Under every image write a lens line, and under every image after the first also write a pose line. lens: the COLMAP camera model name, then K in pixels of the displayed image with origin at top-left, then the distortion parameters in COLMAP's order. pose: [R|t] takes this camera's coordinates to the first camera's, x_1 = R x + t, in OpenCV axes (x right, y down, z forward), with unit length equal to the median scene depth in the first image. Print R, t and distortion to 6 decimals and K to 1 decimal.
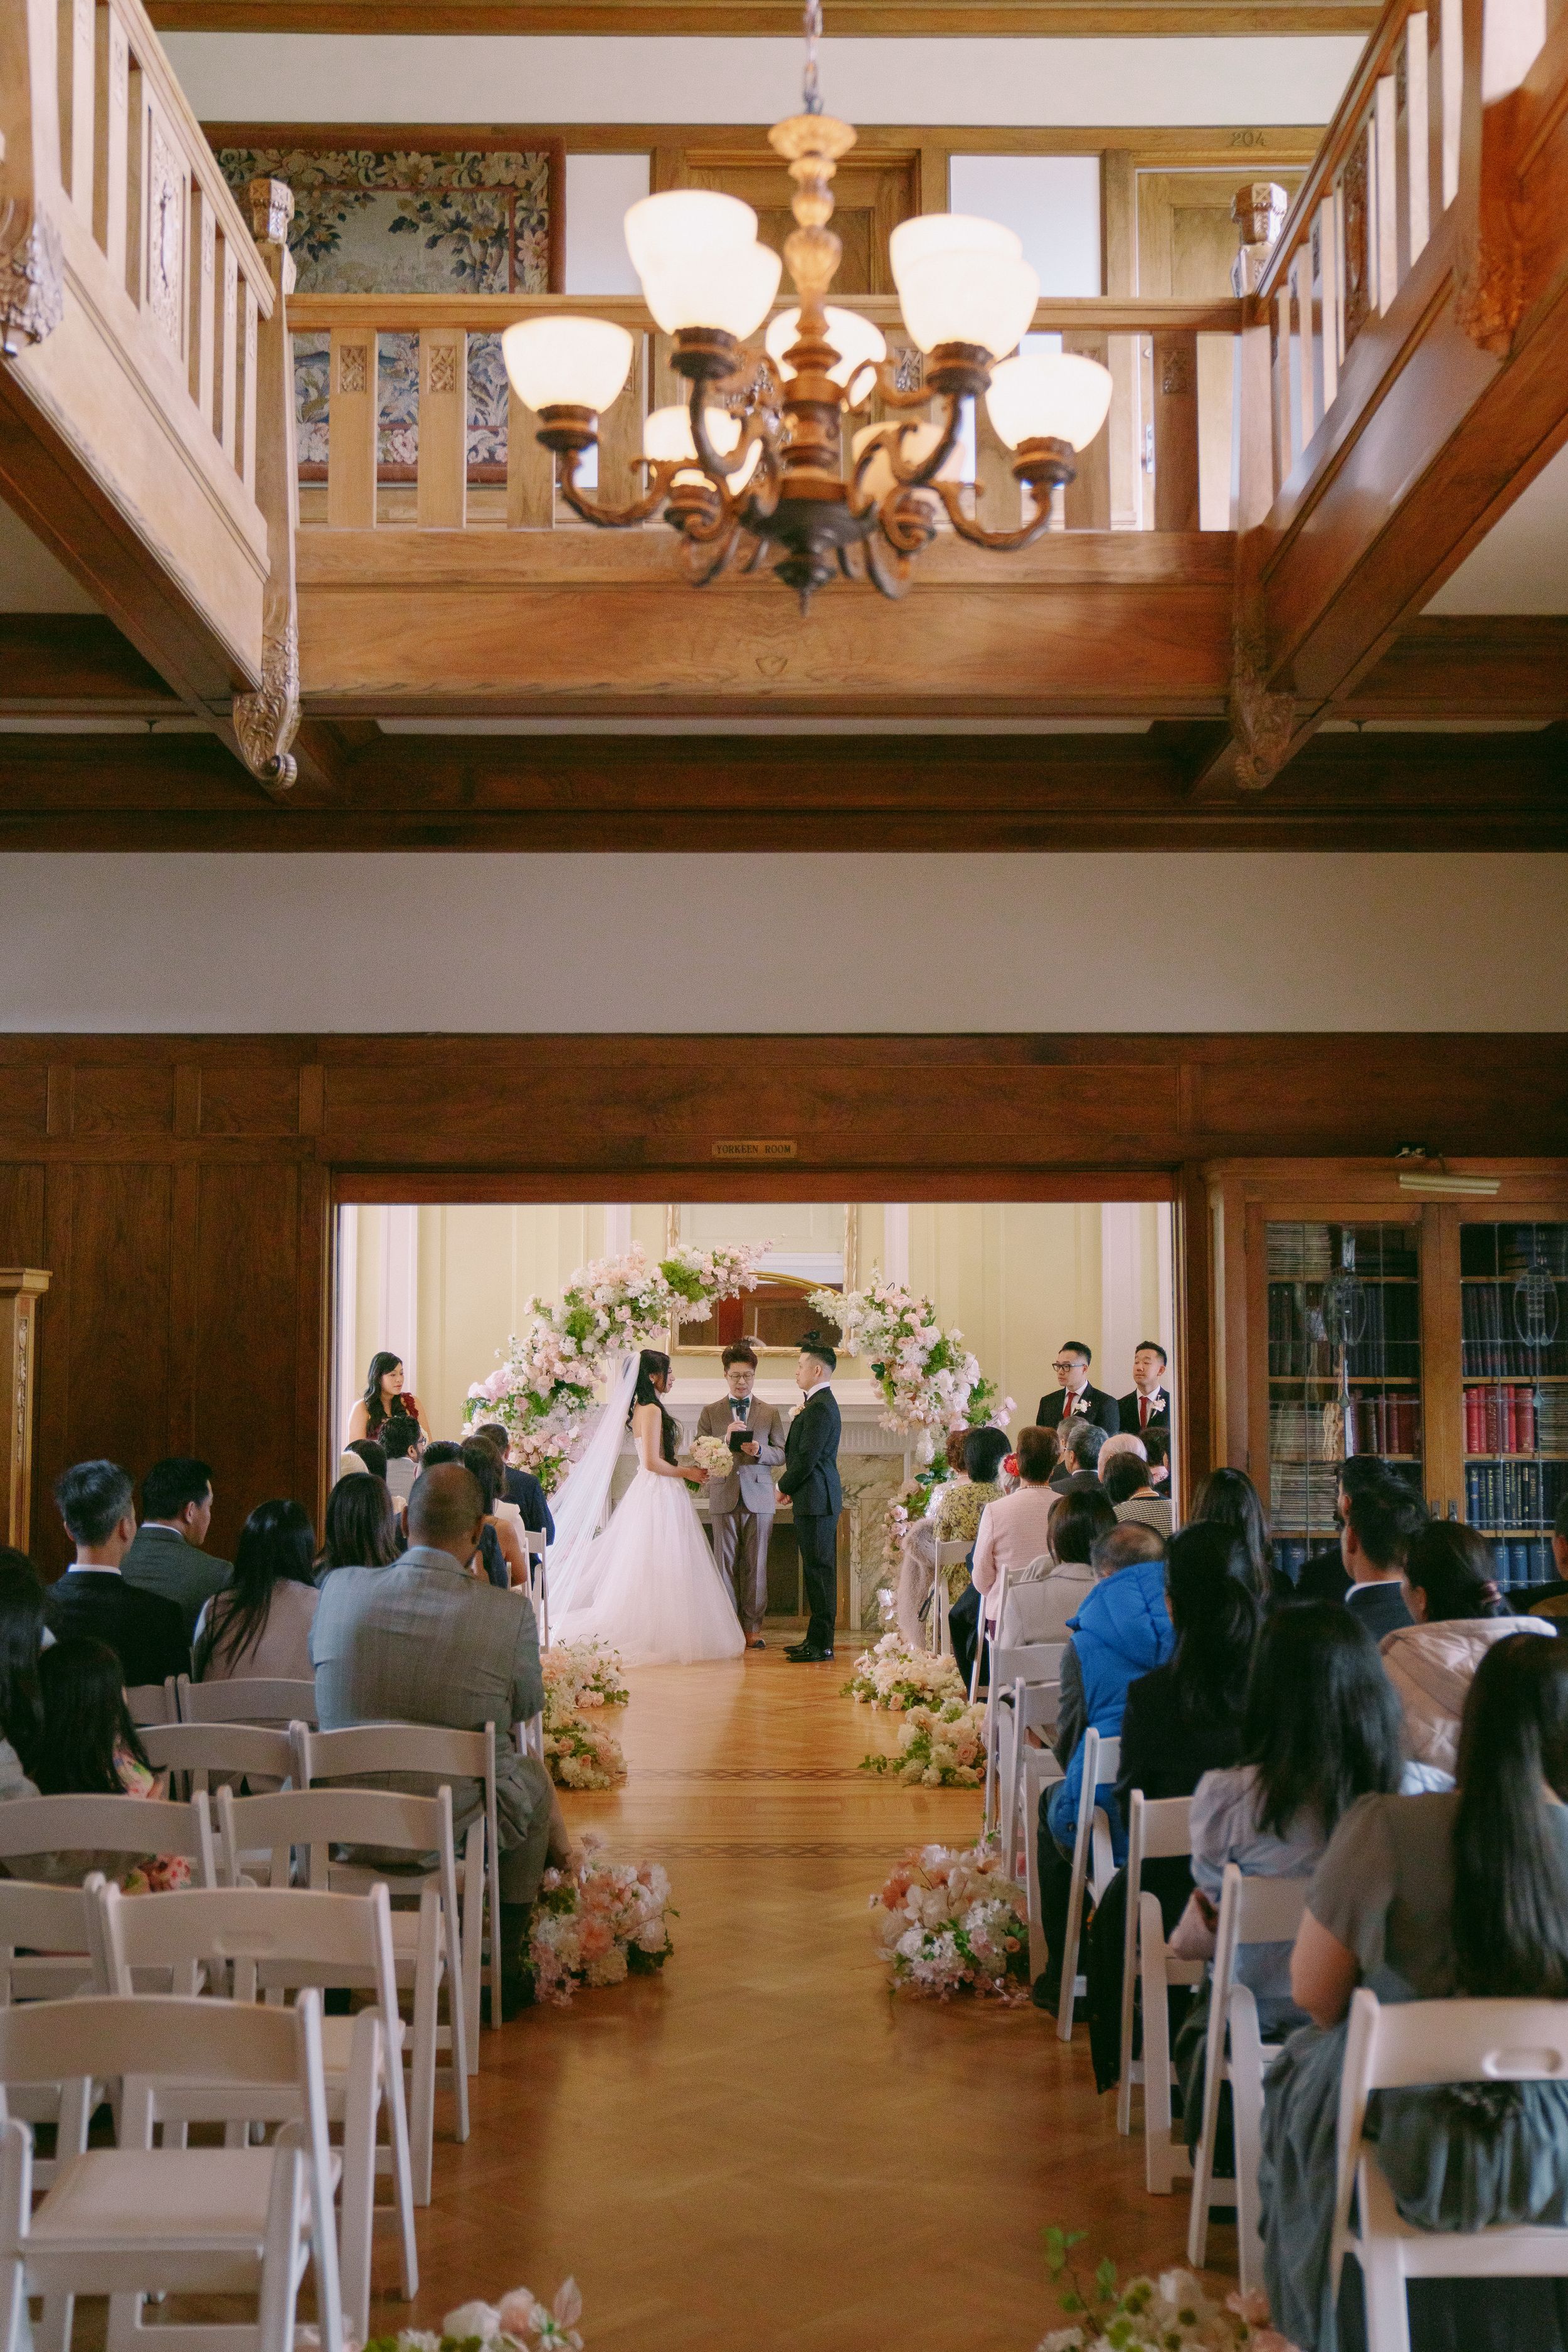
lens RADIAL K [[2335.8, 0, 788.9], [0, 2335.8, 1168.5], [0, 0, 1]] dist [0.028963, 0.000000]
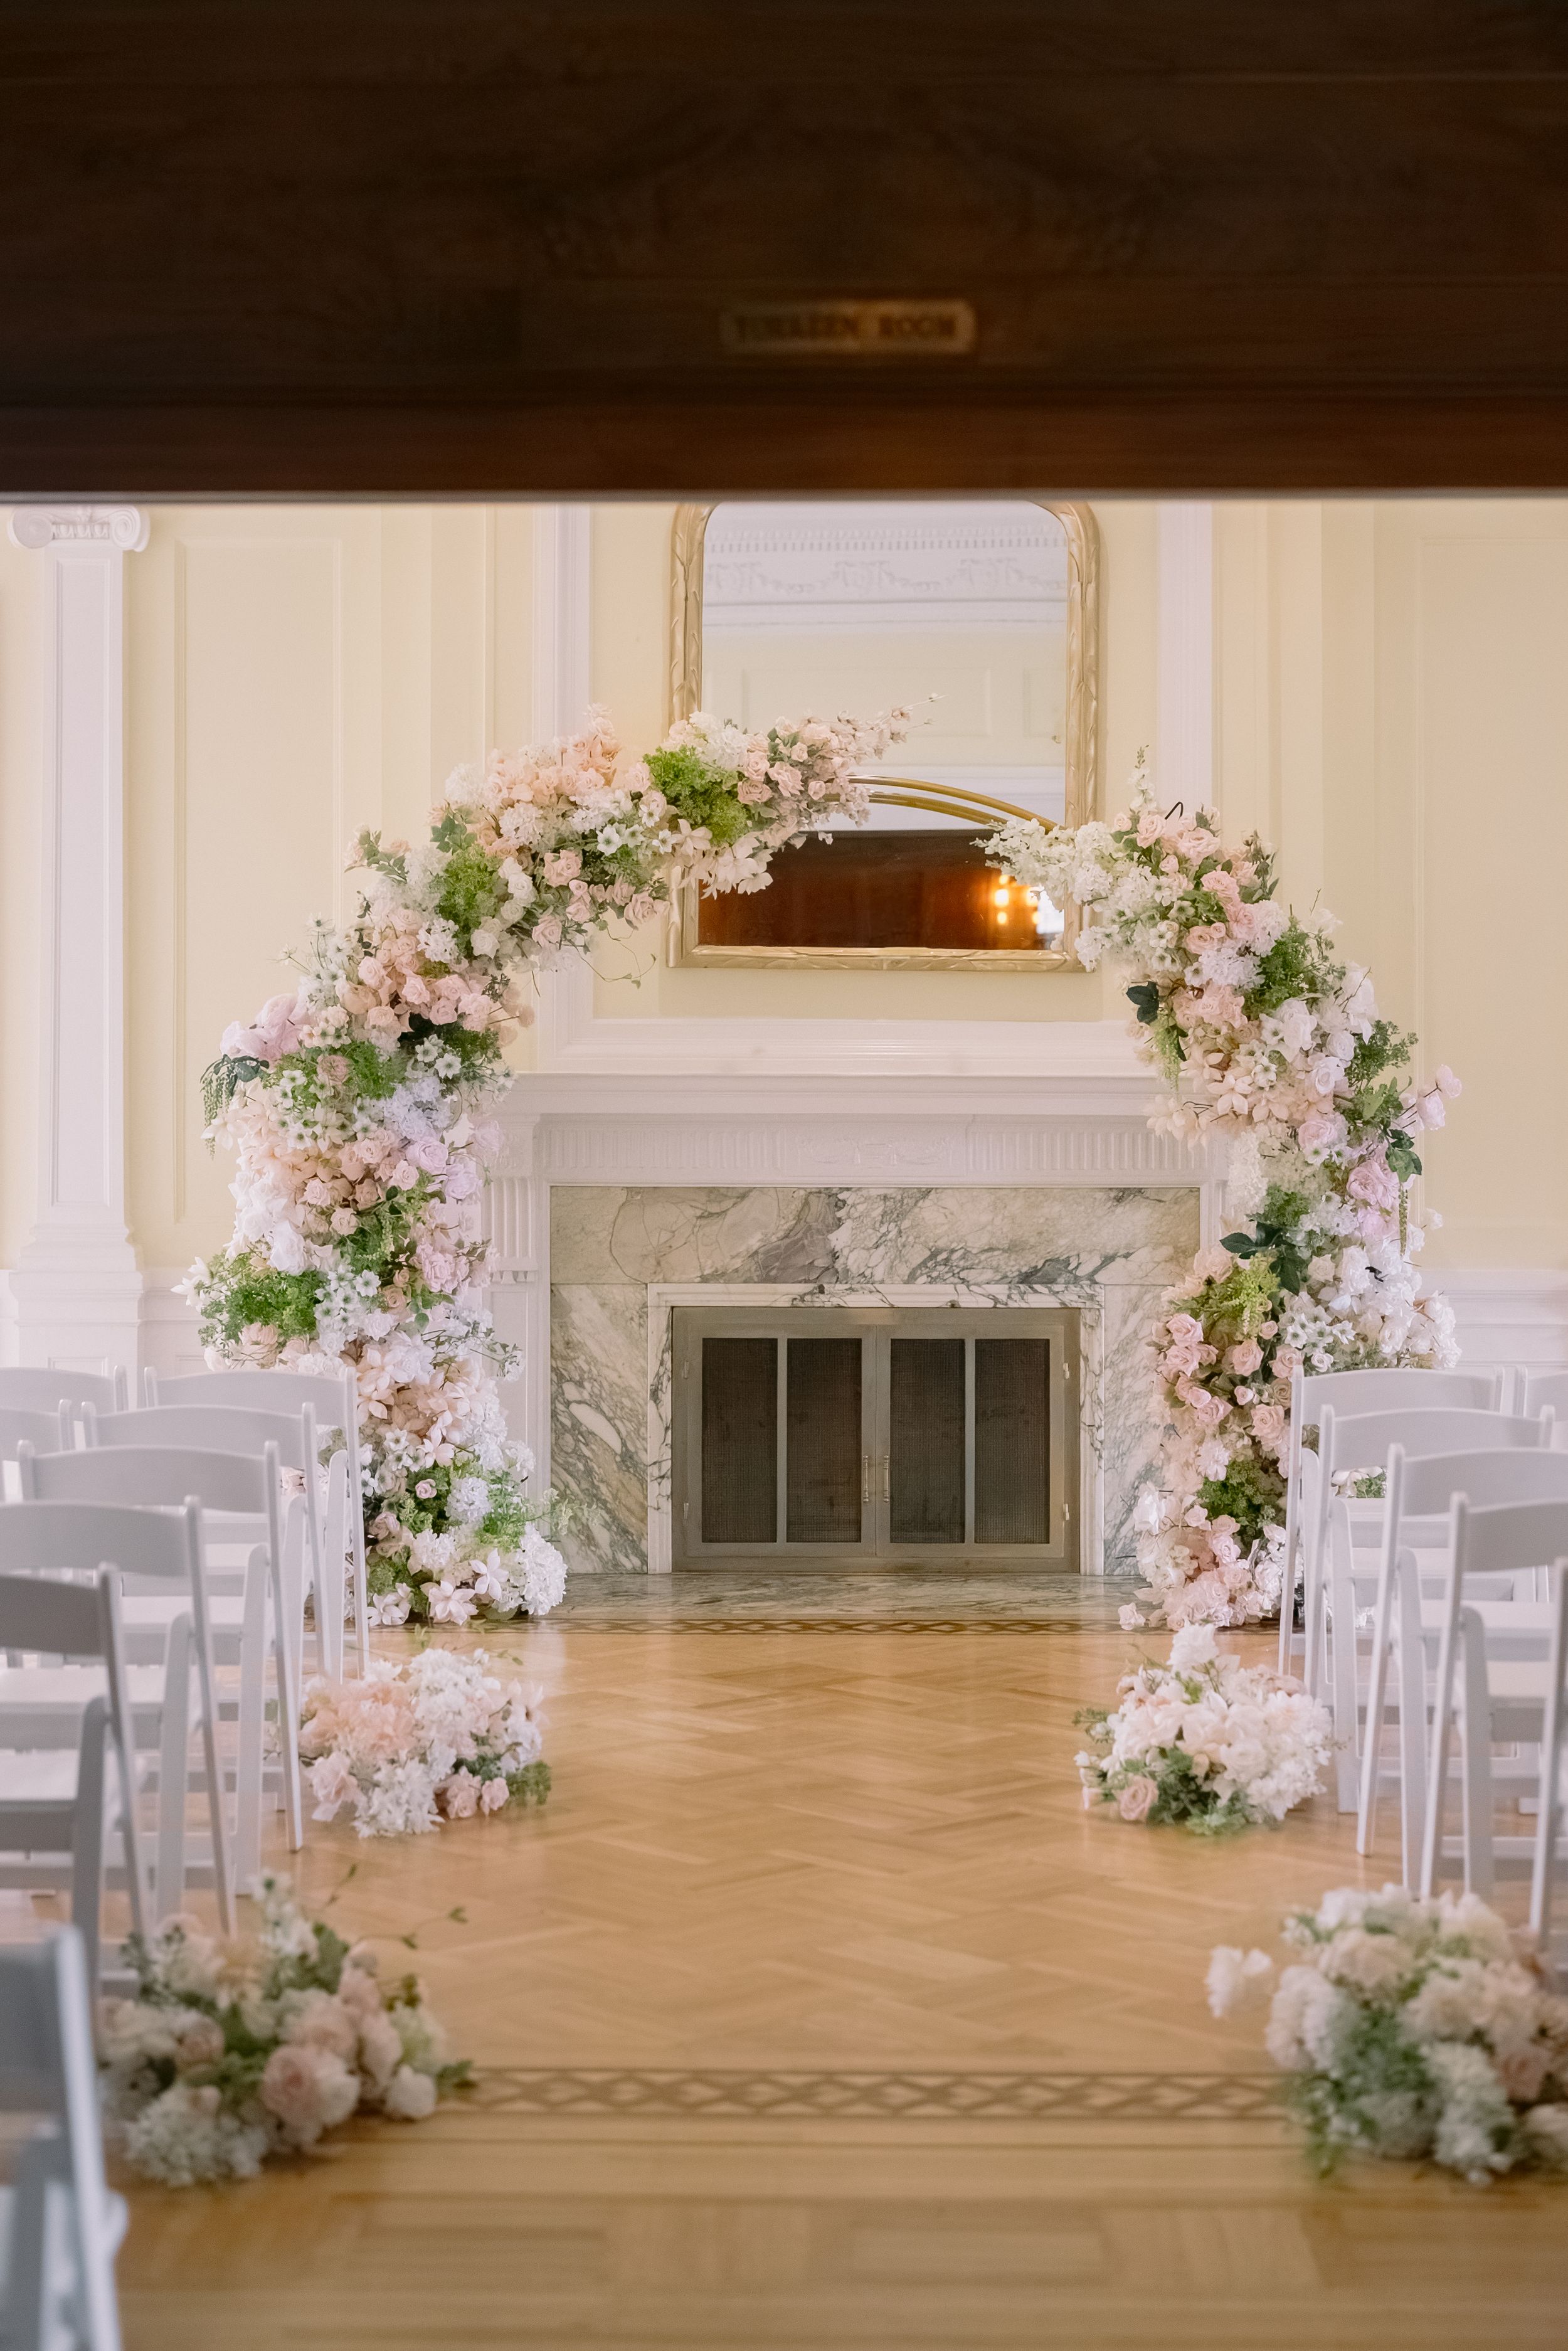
lens RADIAL K [[3437.3, 0, 782.7], [0, 3437.3, 1170.0], [0, 0, 1]] dist [0.014241, 0.000000]
pose [[0.999010, 0.010440, -0.043252, -0.001063], [-0.004658, 0.991282, 0.131676, 0.033008], [0.044249, -0.131344, 0.990349, 0.352650]]
